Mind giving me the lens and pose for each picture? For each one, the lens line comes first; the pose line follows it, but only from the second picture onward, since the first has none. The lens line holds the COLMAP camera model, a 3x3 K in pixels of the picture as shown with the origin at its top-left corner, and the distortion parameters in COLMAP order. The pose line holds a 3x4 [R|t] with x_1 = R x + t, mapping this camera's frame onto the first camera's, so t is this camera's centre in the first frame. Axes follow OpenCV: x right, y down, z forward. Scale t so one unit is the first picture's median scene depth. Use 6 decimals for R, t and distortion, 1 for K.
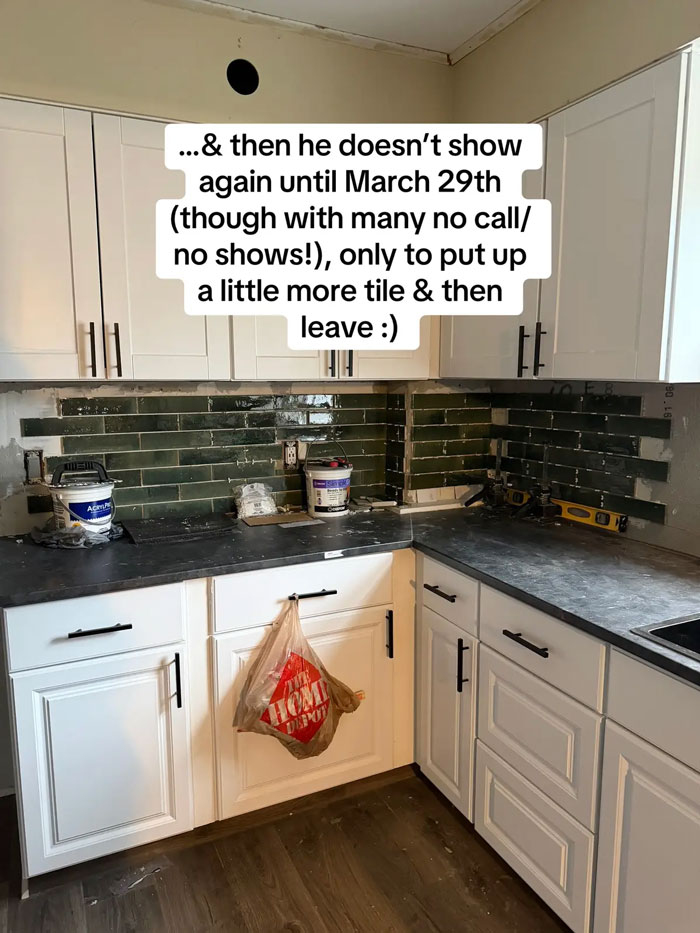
lens RADIAL K [[662.3, 0, 349.0], [0, 662.3, 473.1], [0, 0, 1]] dist [0.064875, -0.082462]
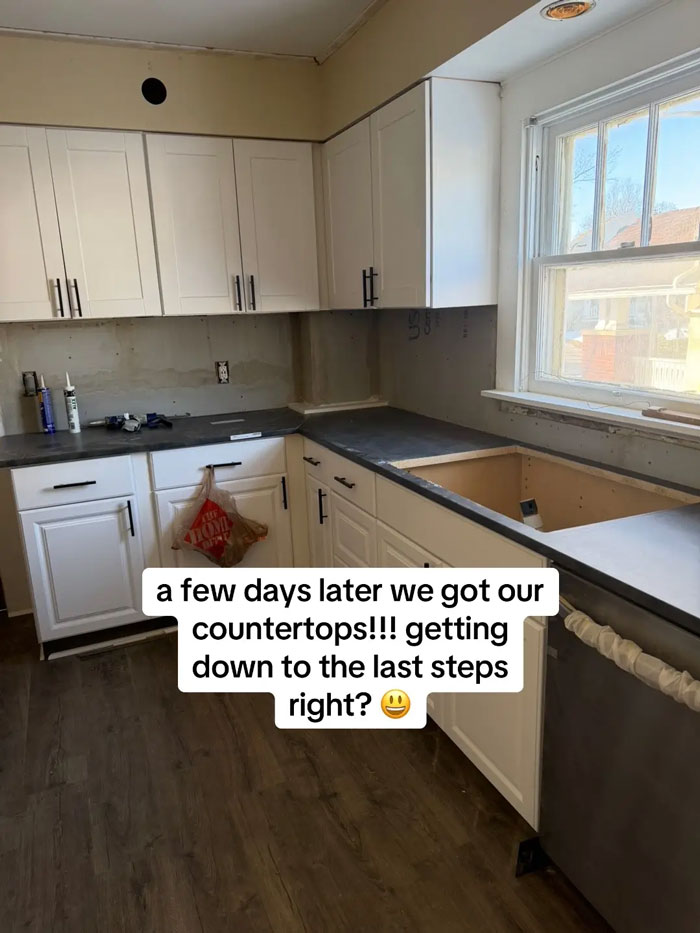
lens RADIAL K [[686.1, 0, 372.1], [0, 686.1, 479.1], [0, 0, 1]] dist [0.076671, -0.103869]
pose [[0.998984, -0.028634, -0.034809, 0.322897], [0.032063, 0.994237, 0.102297, 0.070226], [0.031679, -0.103309, 0.994145, -0.497851]]
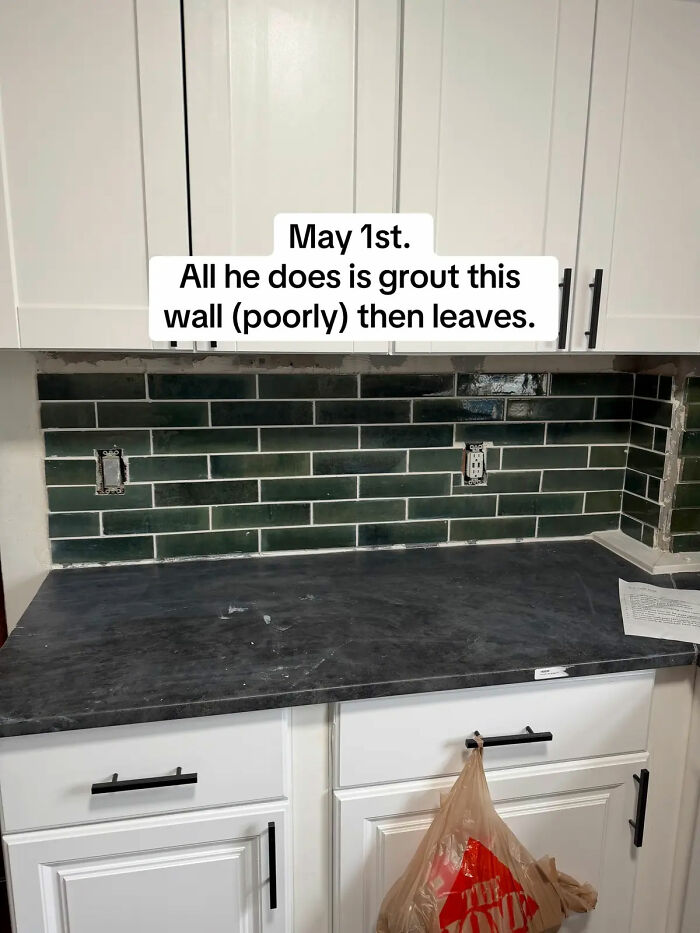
lens RADIAL K [[662.3, 0, 349.0], [0, 662.3, 473.1], [0, 0, 1]] dist [0.064875, -0.082462]
pose [[0.966704, 0.063649, -0.247855, -0.058759], [-0.048368, 0.996562, 0.067267, -0.074557], [0.251284, -0.053039, 0.966459, 0.421705]]
